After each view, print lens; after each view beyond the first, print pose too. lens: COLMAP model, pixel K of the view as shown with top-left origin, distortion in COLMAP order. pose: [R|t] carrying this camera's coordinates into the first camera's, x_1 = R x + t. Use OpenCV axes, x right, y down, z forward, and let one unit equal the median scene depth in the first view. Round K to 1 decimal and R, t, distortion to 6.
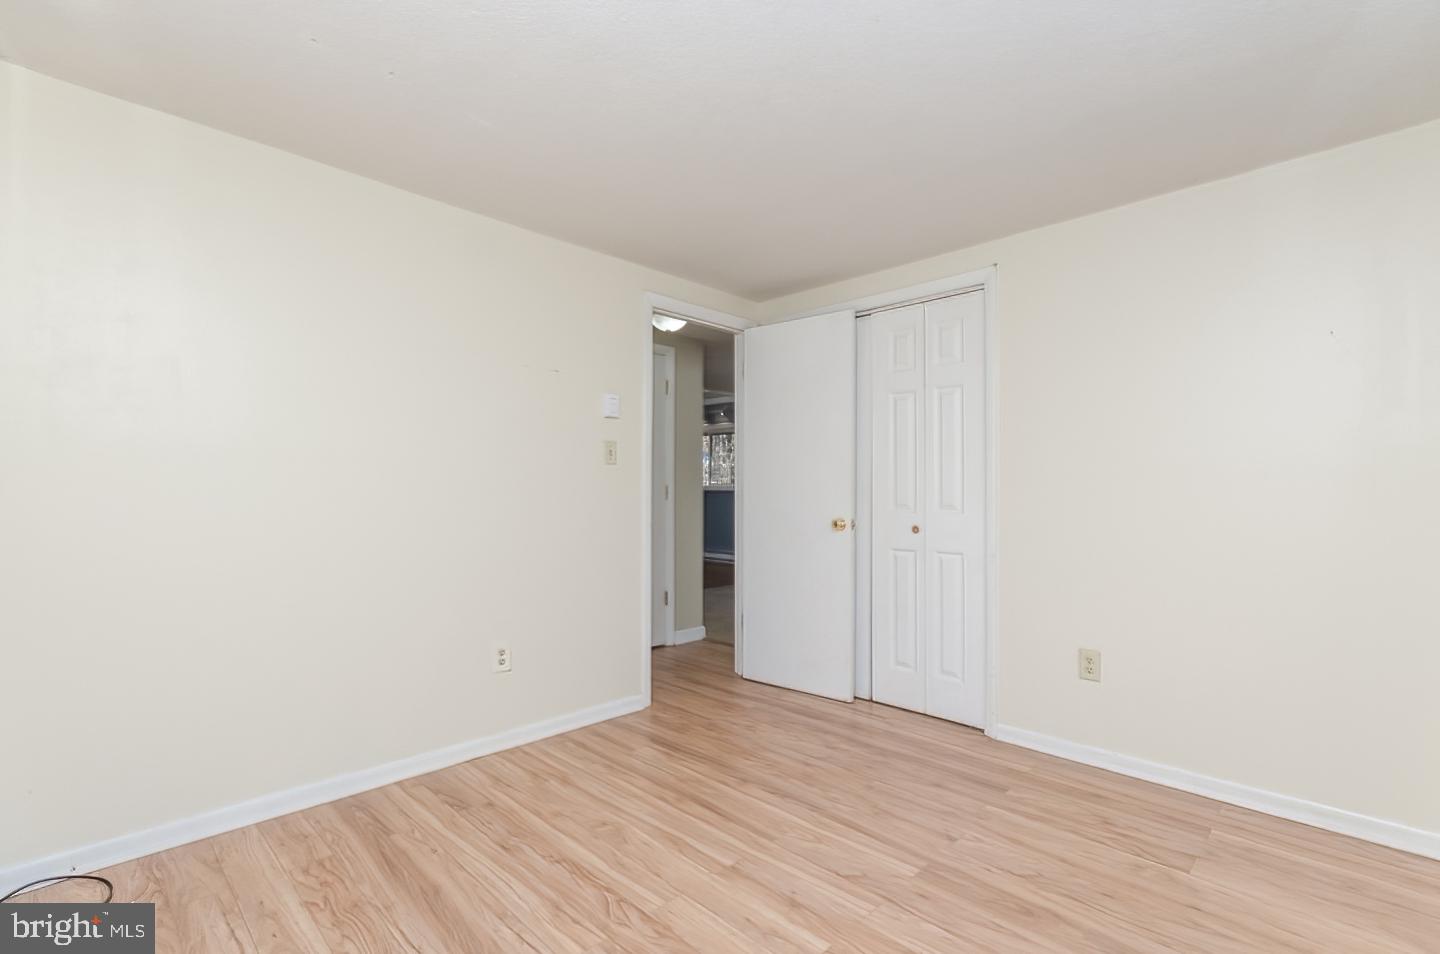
lens RADIAL K [[661.2, 0, 738.7], [0, 661.2, 485.1], [0, 0, 1]] dist [0.013748, 0.000553]
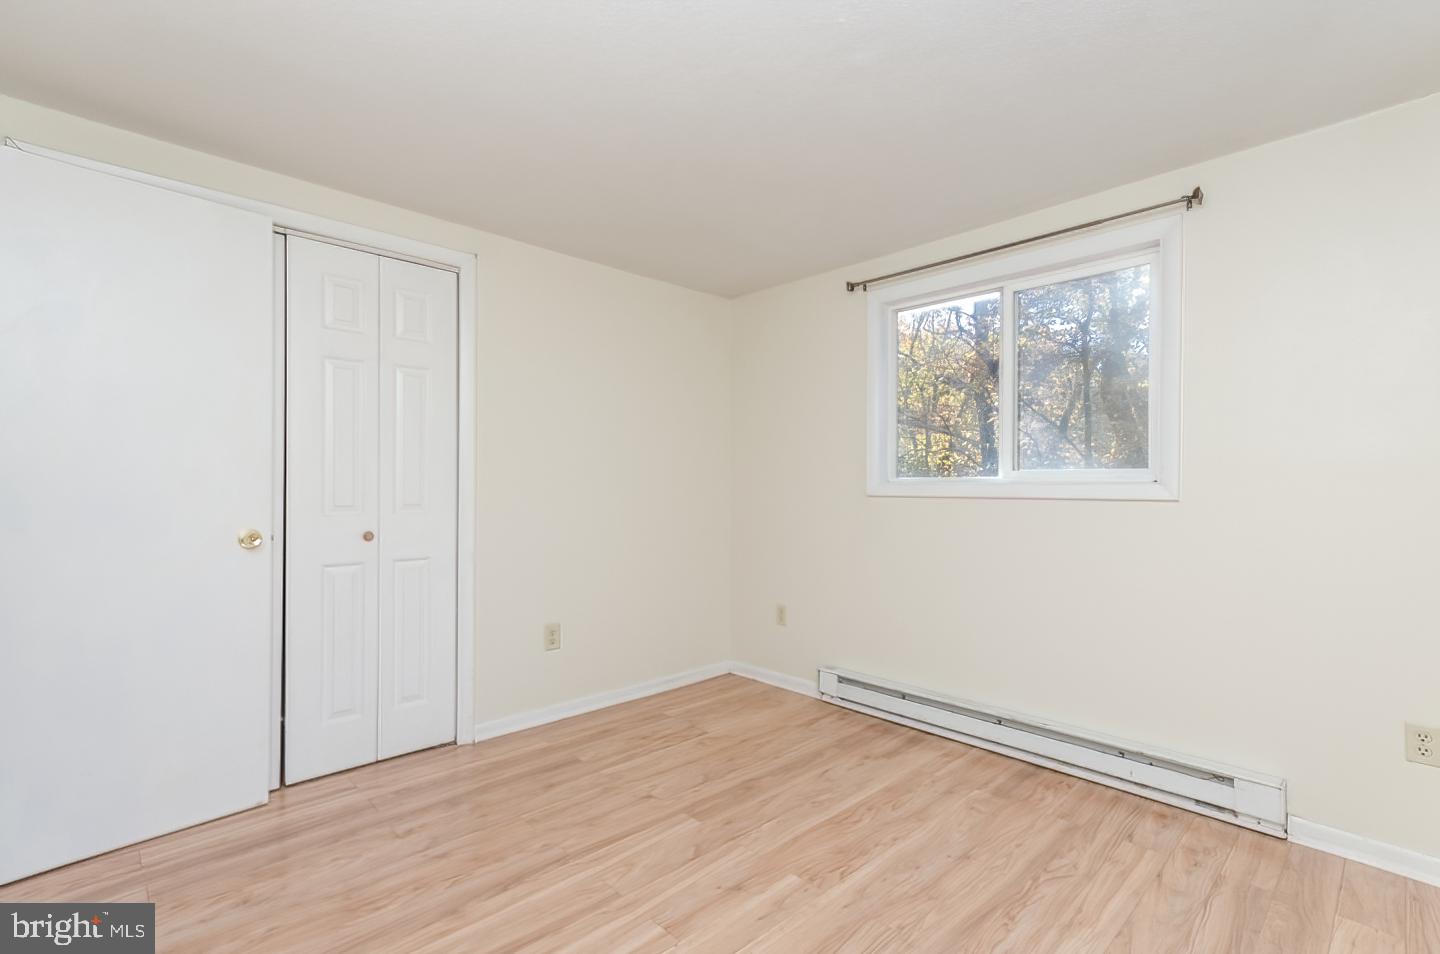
lens RADIAL K [[656.0, 0, 746.5], [0, 656.0, 494.7], [0, 0, 1]] dist [0.003542, 0.000429]
pose [[0.017753, -0.012700, 0.999762, -0.708046], [-0.011506, 0.999851, 0.012906, 0.003211], [-0.999776, -0.011732, 0.017604, 0.740873]]
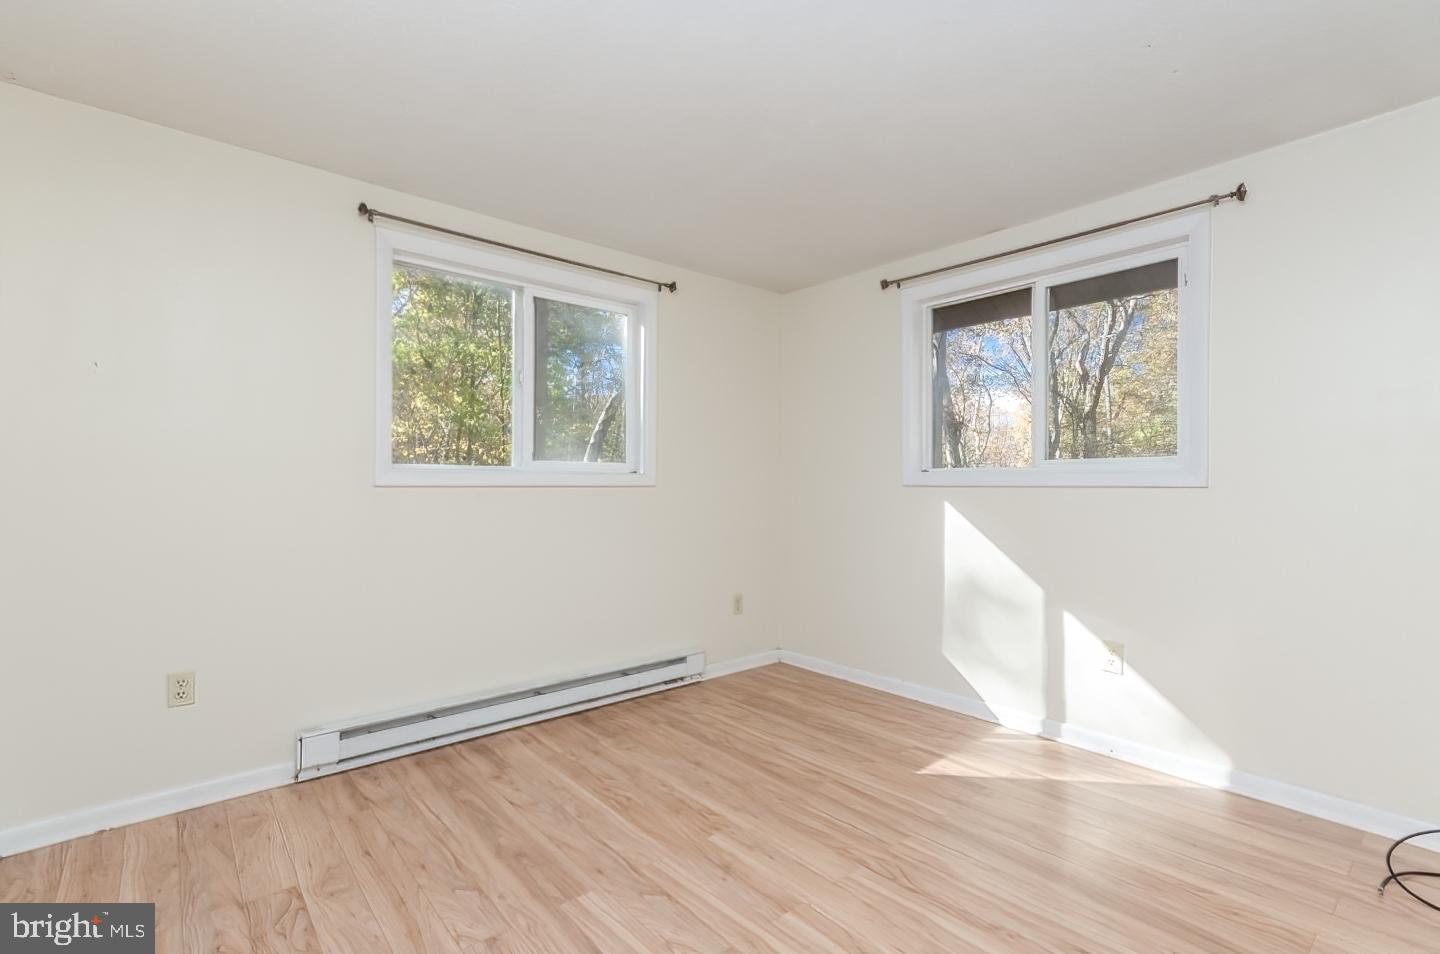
lens RADIAL K [[656.0, 0, 746.5], [0, 656.0, 494.7], [0, 0, 1]] dist [0.003542, 0.000429]
pose [[-0.997124, -0.005812, 0.075563, -0.018816], [-0.004676, 0.999873, 0.015205, 0.013993], [-0.075642, 0.014808, -0.997025, 1.546749]]
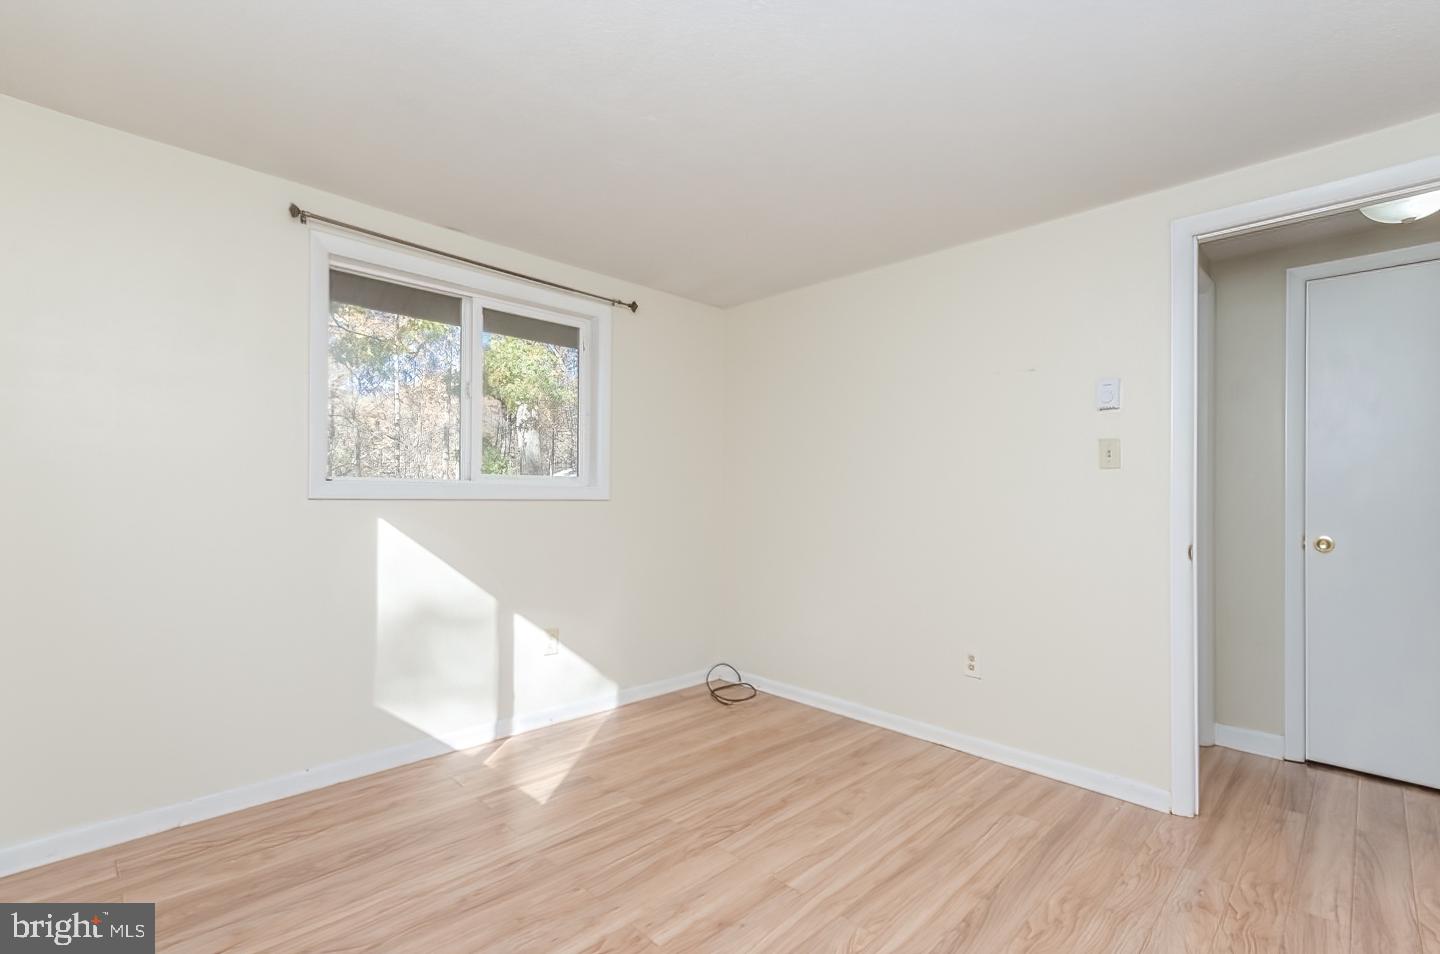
lens RADIAL K [[656.0, 0, 746.5], [0, 656.0, 494.7], [0, 0, 1]] dist [0.003542, 0.000429]
pose [[0.000450, -0.003172, -0.999995, 0.791616], [-0.006093, 0.999976, -0.003175, 0.006164], [0.999981, 0.006094, 0.000431, 0.783043]]
